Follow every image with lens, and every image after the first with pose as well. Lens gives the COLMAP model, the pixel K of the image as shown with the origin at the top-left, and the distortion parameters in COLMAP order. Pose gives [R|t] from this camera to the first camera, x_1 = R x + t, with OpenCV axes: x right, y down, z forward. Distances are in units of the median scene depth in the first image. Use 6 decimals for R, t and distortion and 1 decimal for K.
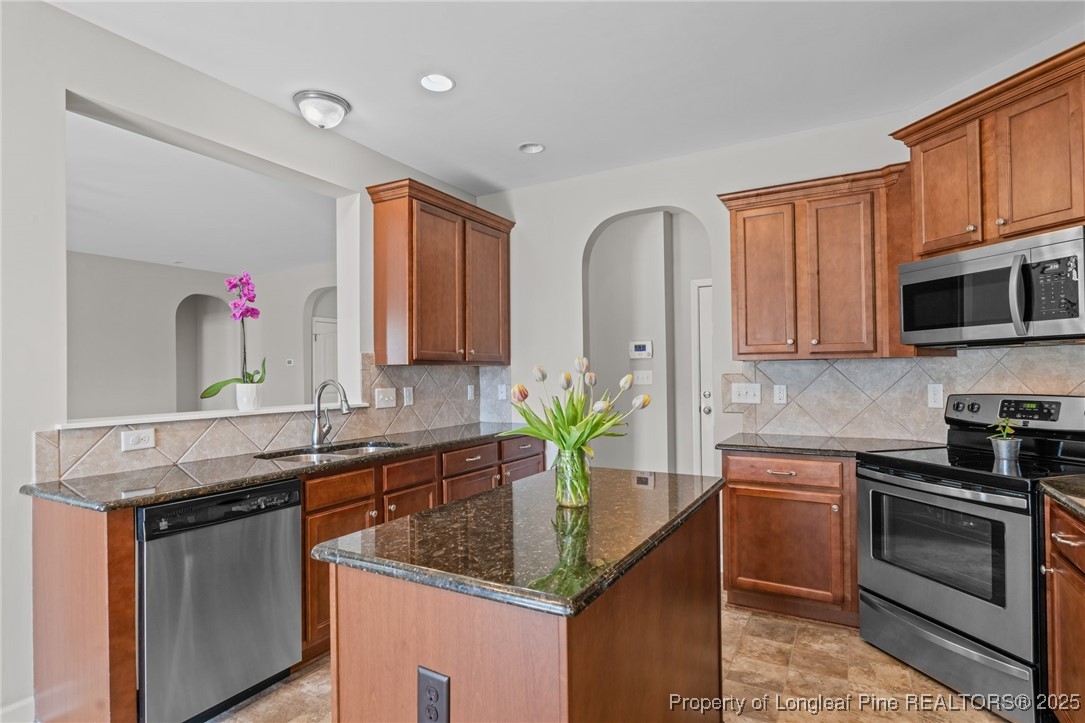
lens RADIAL K [[555.8, 0, 544.5], [0, 555.8, 366.6], [0, 0, 1]] dist [0.000007, -0.000045]
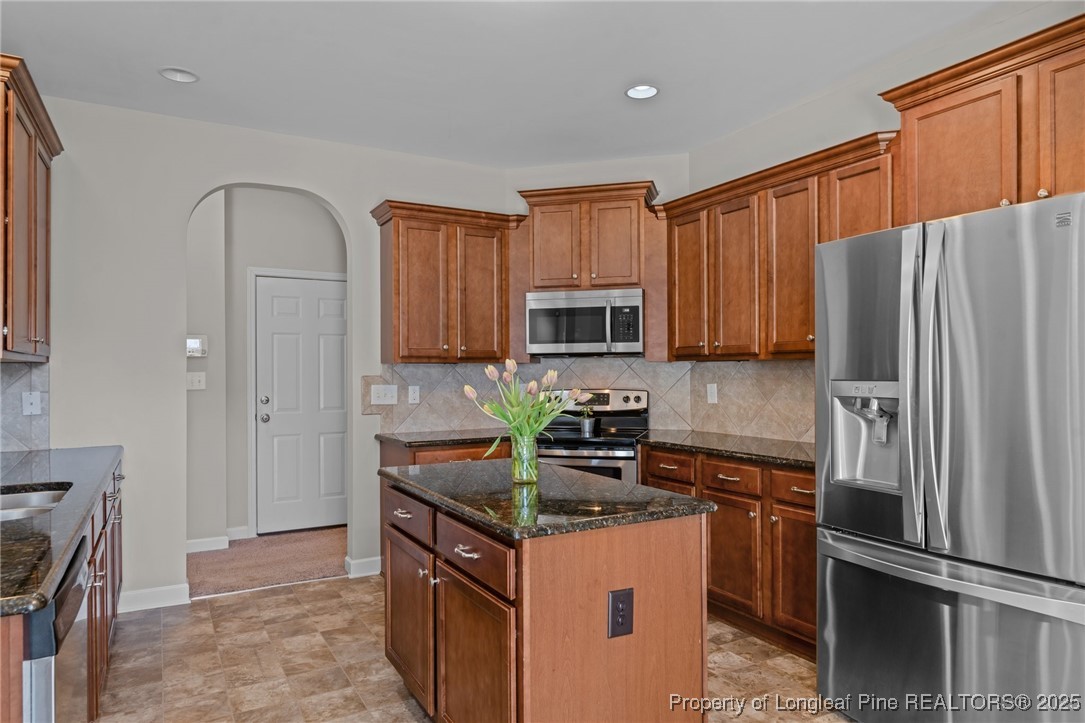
lens RADIAL K [[686.4, 0, 542.5], [0, 686.4, 361.5], [0, 0, 1]] dist [0.023068, 0.001438]
pose [[0.520874, 0.021047, 0.853374, -0.669330], [-0.011093, 0.999778, -0.017887, 0.007402], [-0.853561, -0.000150, 0.520992, 0.108244]]
